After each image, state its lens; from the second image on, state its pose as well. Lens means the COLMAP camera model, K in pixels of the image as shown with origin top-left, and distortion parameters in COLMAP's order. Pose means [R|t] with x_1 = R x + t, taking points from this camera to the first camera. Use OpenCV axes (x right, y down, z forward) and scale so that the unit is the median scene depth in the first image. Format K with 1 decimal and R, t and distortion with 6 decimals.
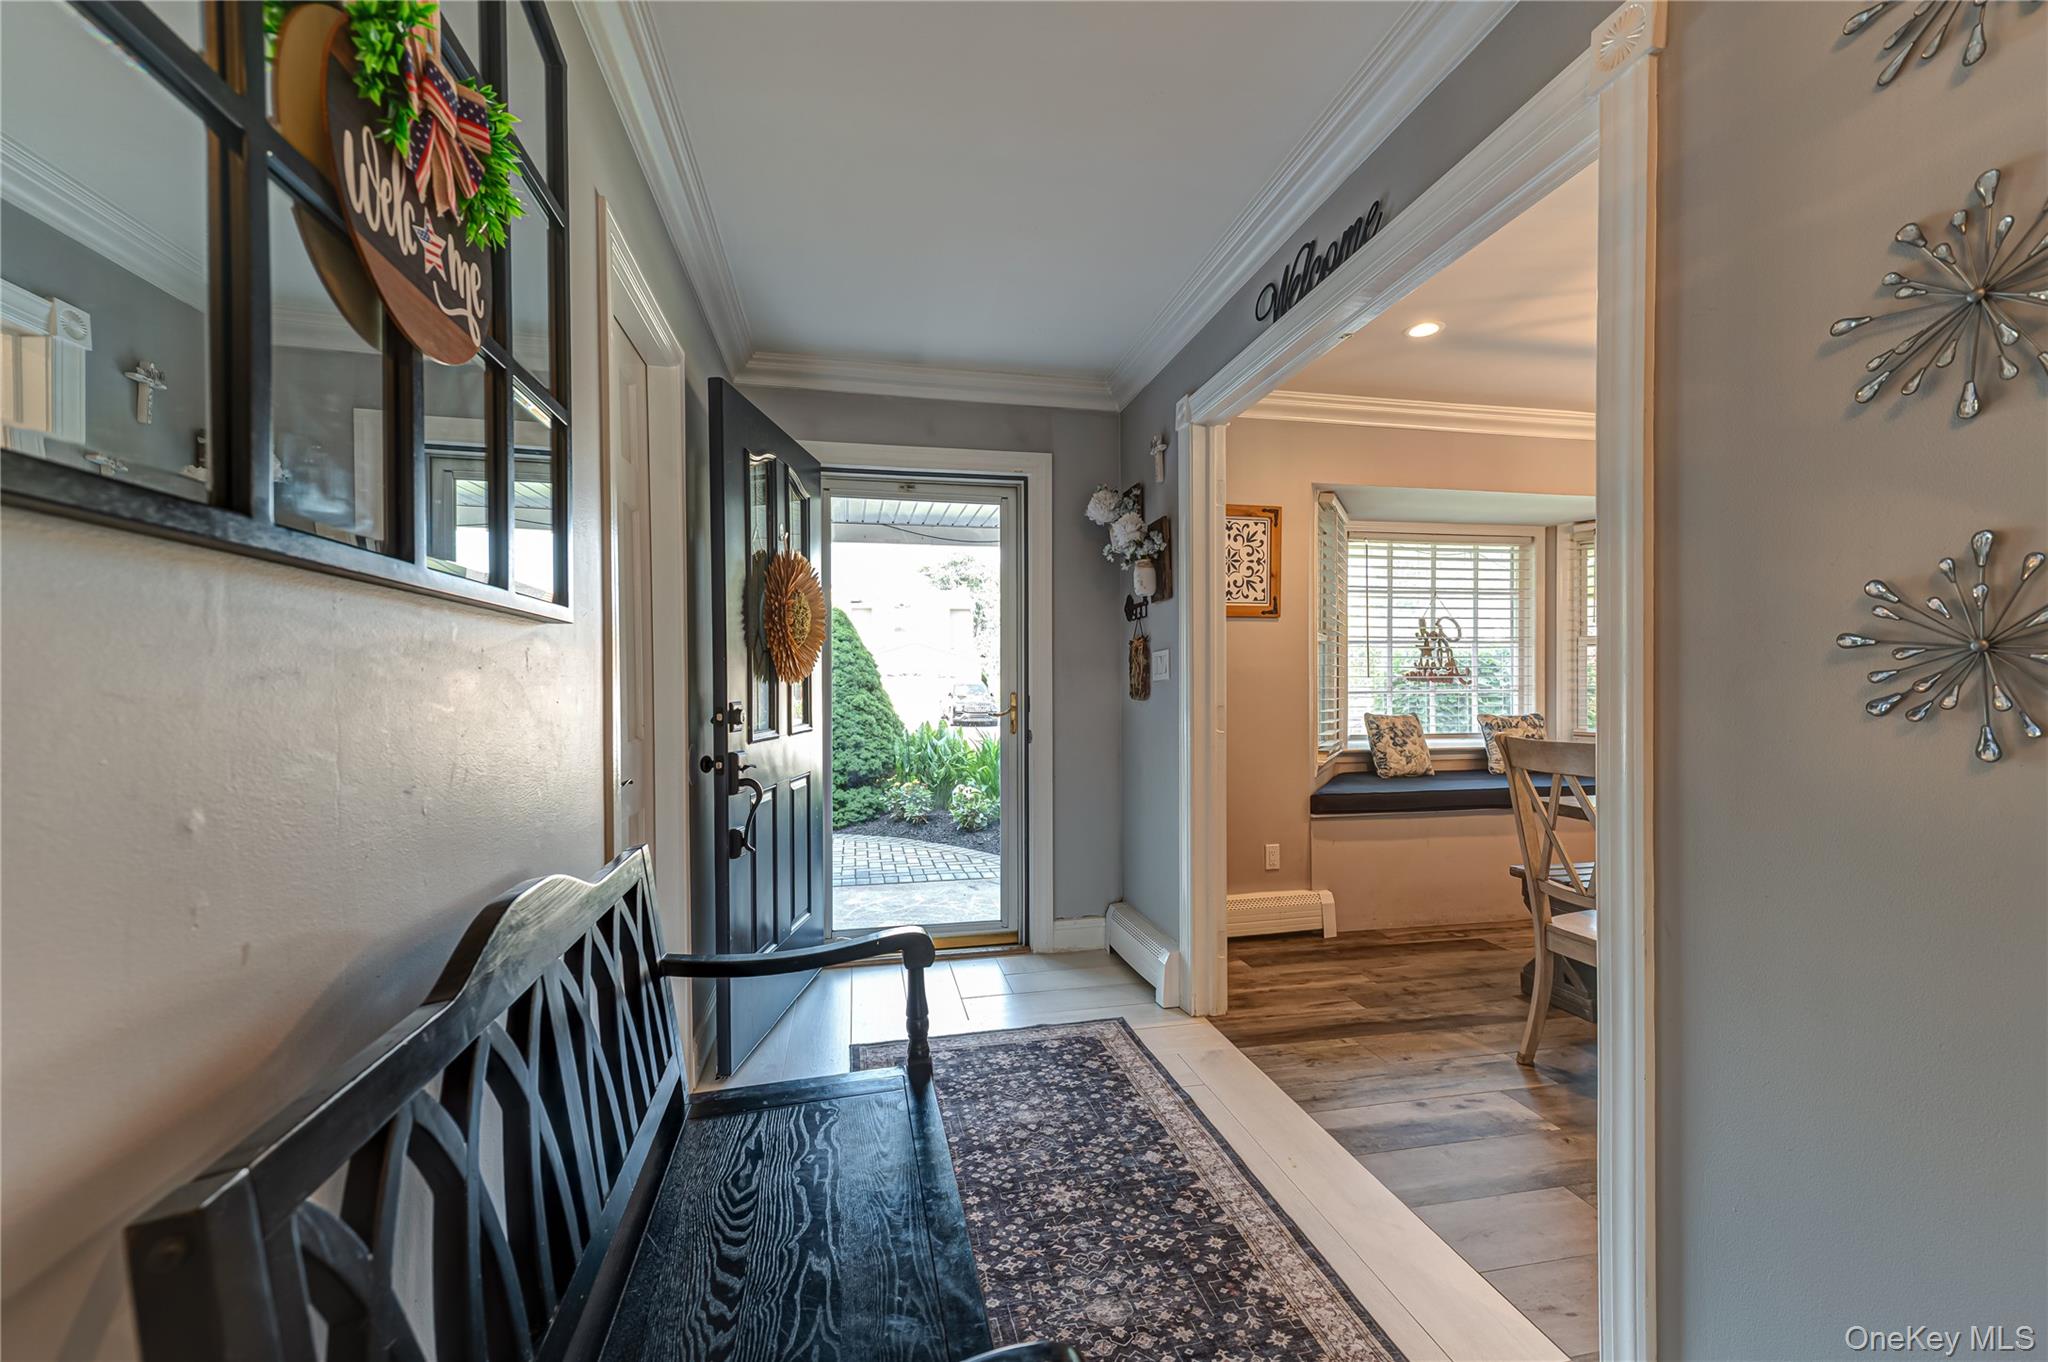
lens RADIAL K [[801.3, 0, 1014.9], [0, 801.3, 692.8], [0, 0, 1]] dist [0.018963, 0.000211]
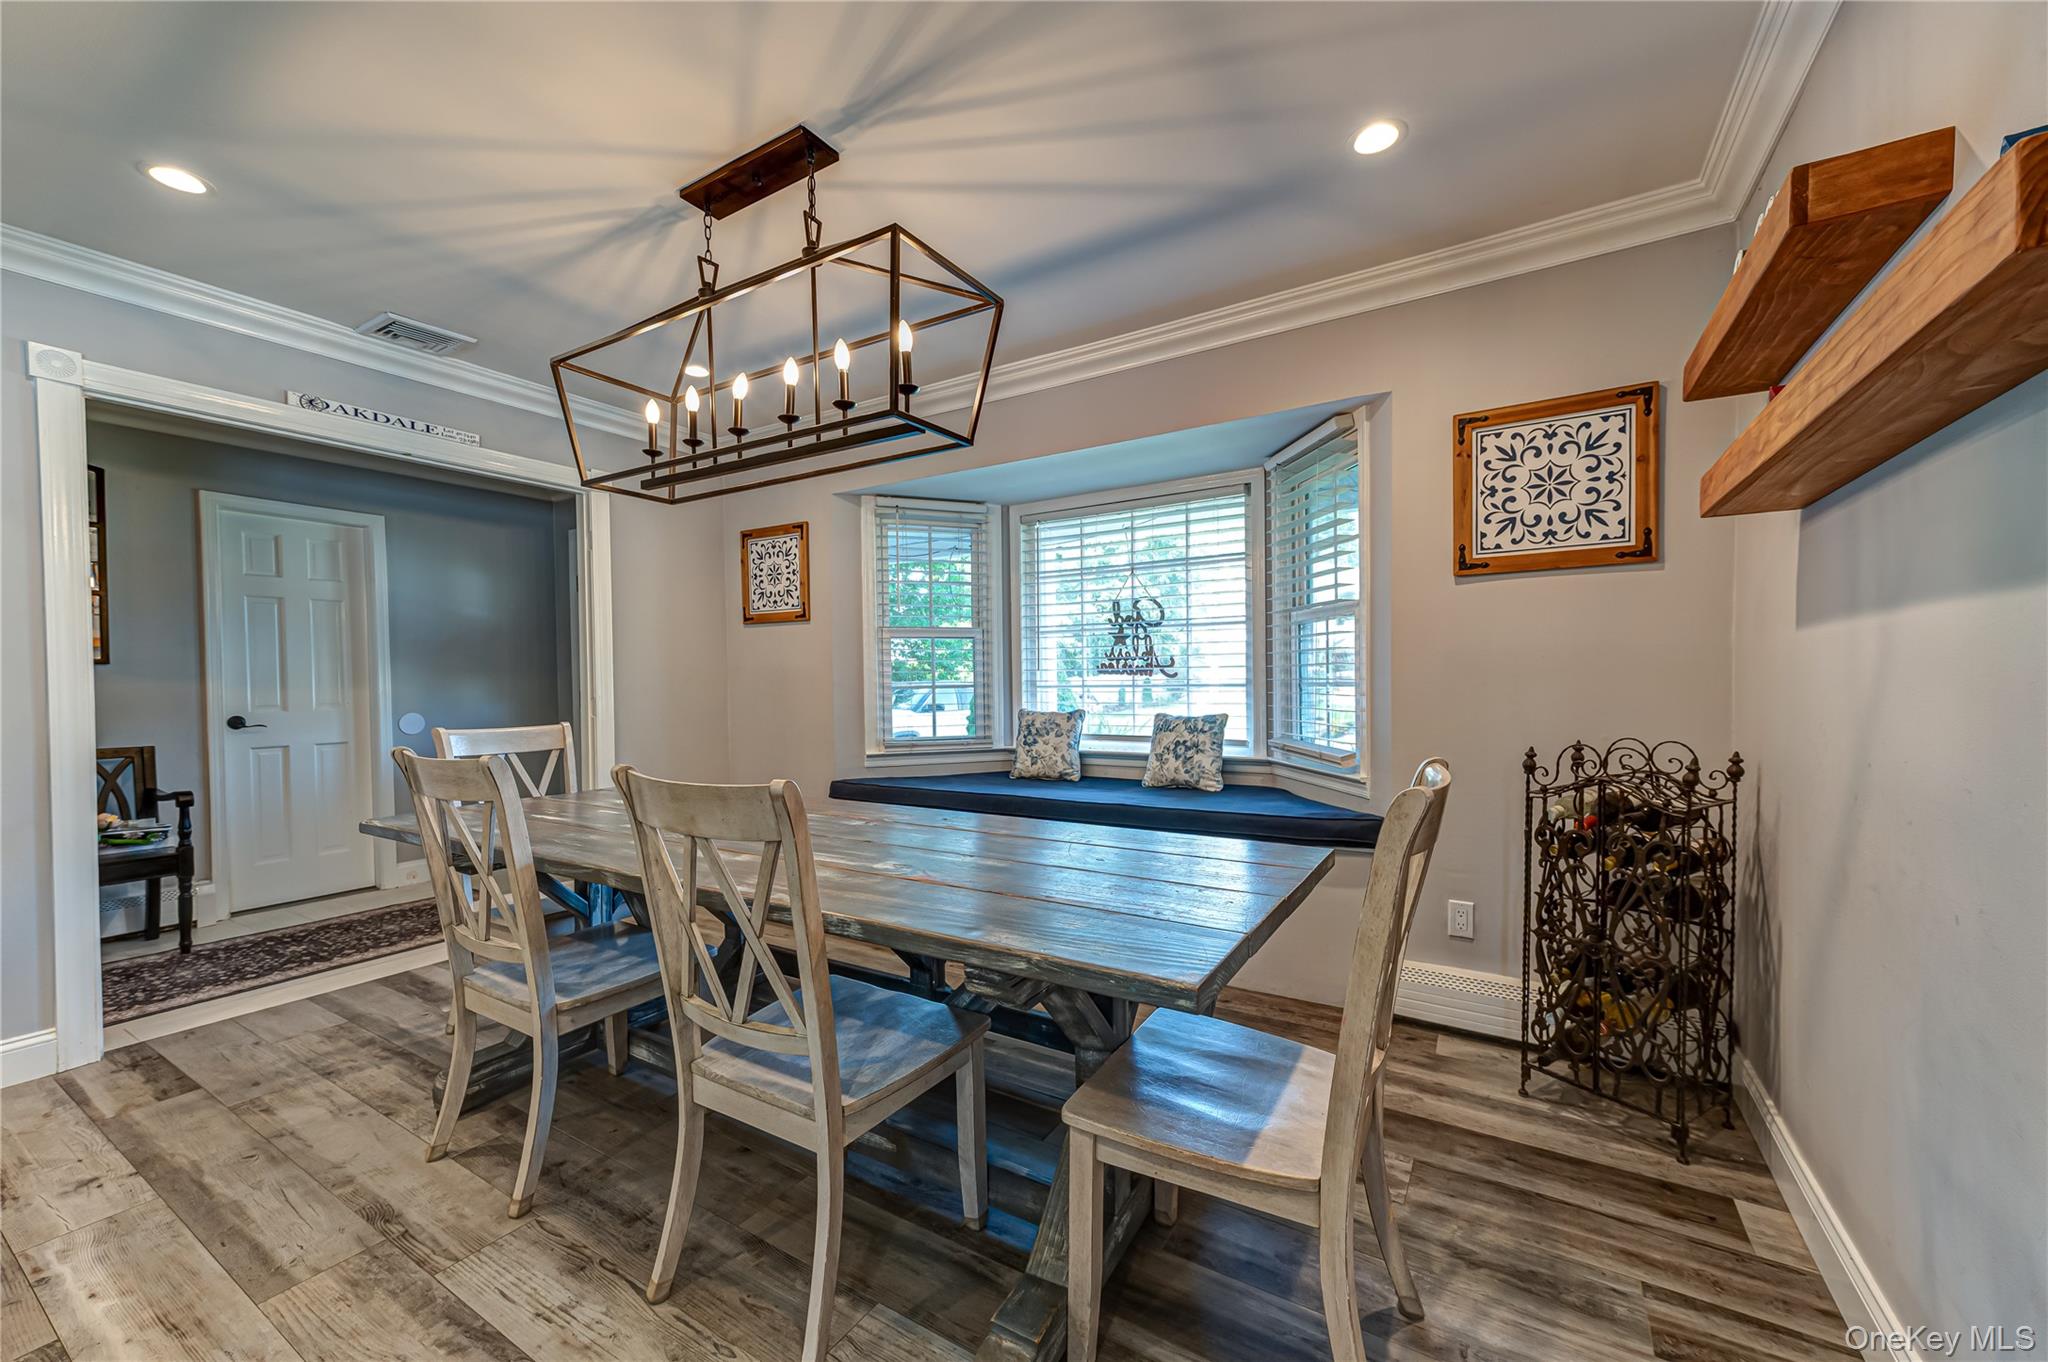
lens RADIAL K [[801.3, 0, 1014.9], [0, 801.3, 692.8], [0, 0, 1]] dist [0.018963, 0.000211]
pose [[0.721158, 0.009154, -0.692710, 1.058462], [0.001840, 0.999884, 0.015129, -0.007470], [0.692768, -0.012185, 0.721057, 0.315785]]
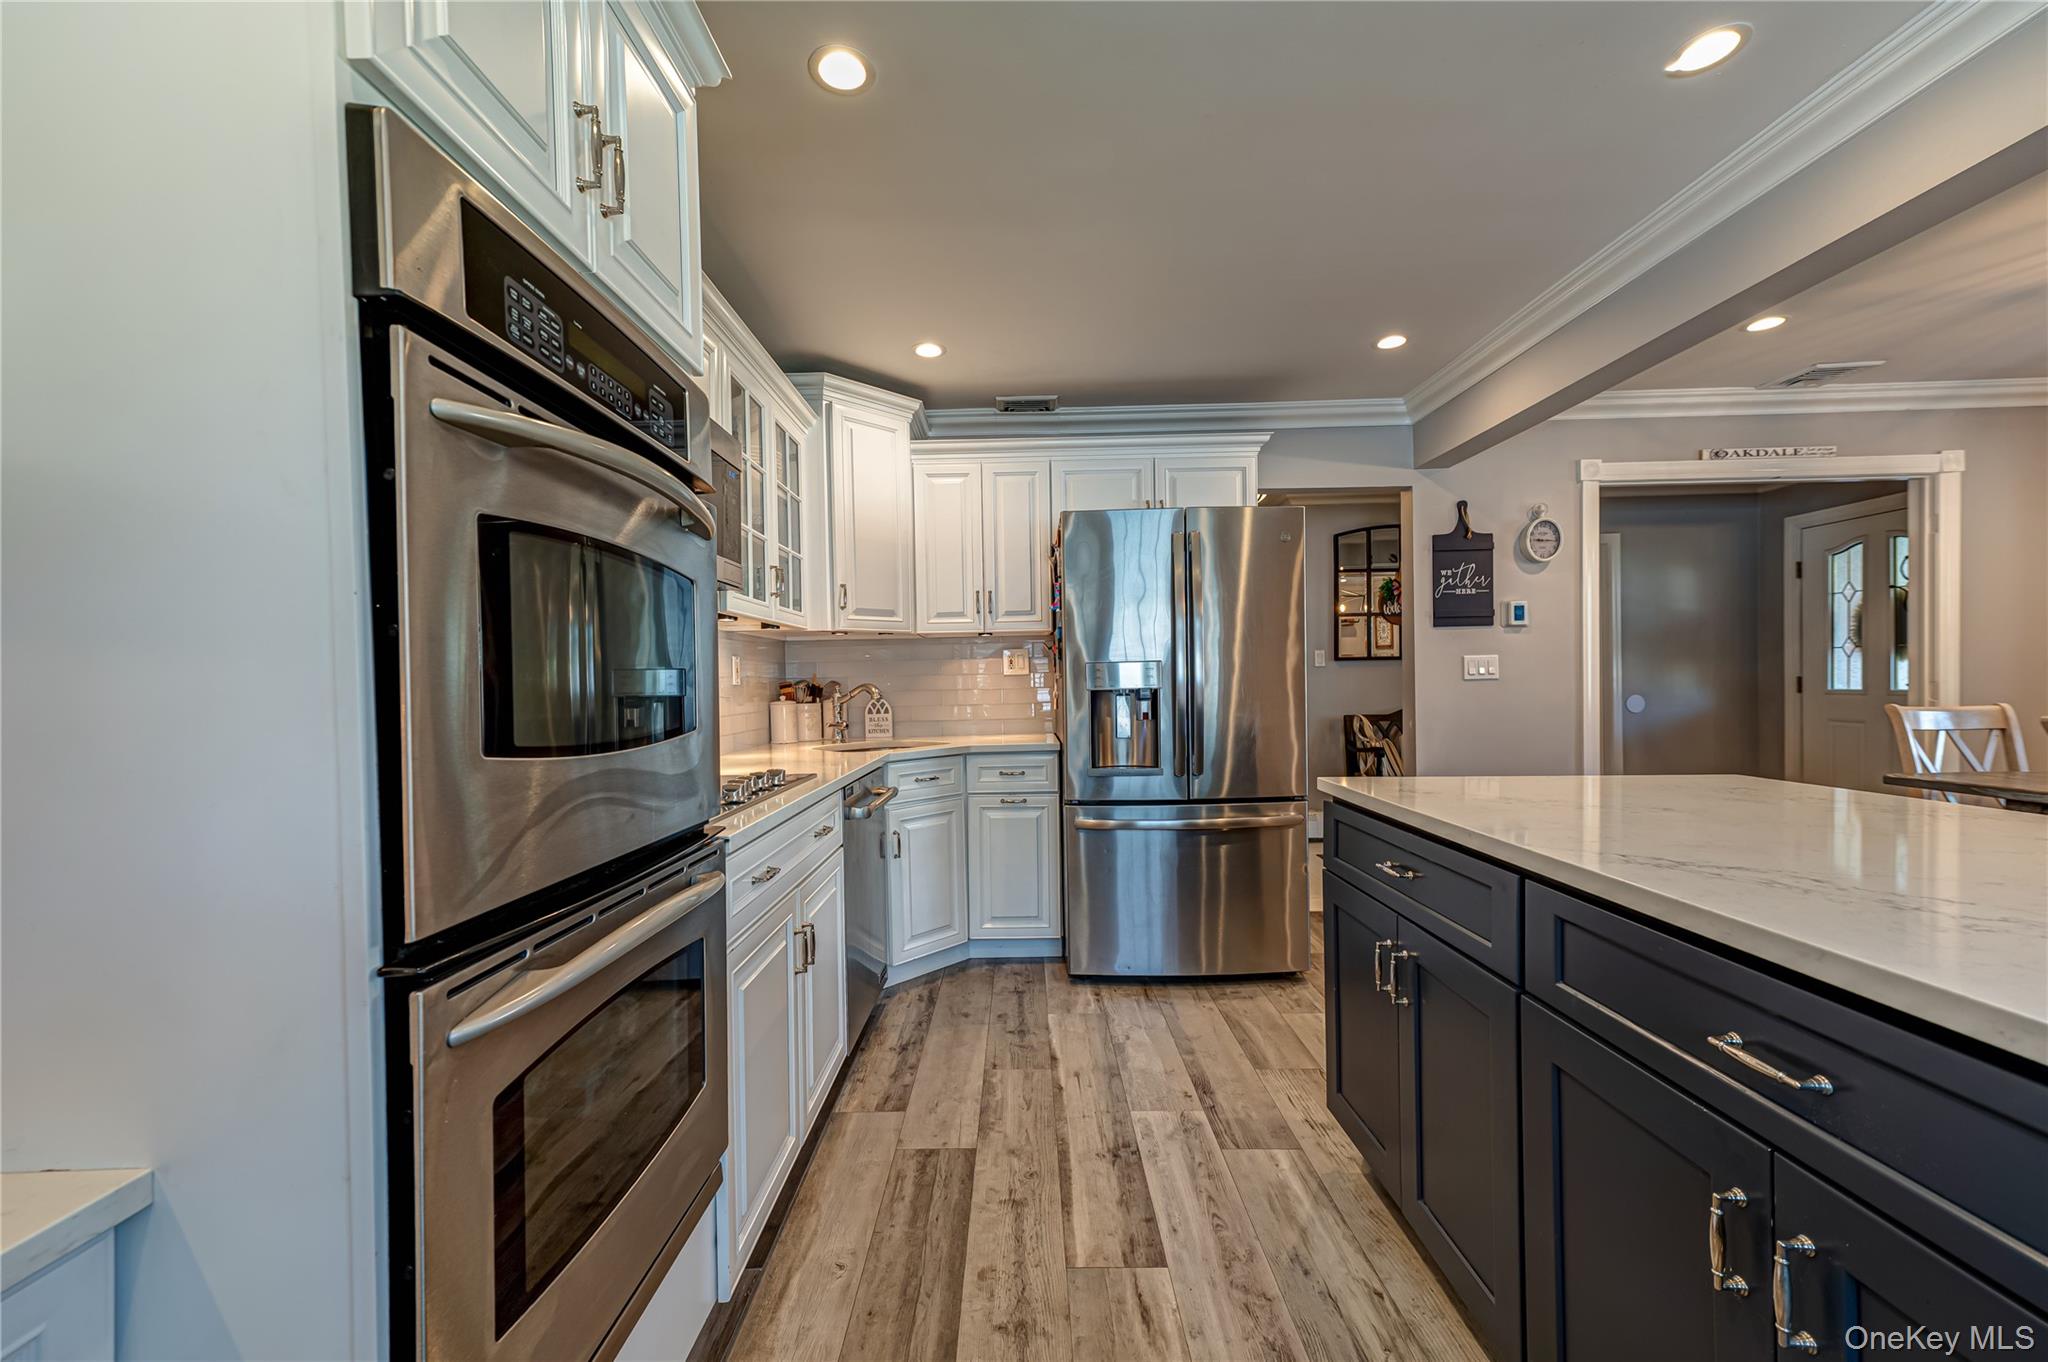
lens RADIAL K [[799.1, 0, 1018.3], [0, 799.1, 691.9], [0, 0, 1]] dist [0.018496, -0.000061]
pose [[-0.204489, 0.021214, -0.978639, 1.185835], [0.008884, 0.999764, 0.019816, -0.004689], [0.978829, -0.004642, -0.204629, -0.140347]]
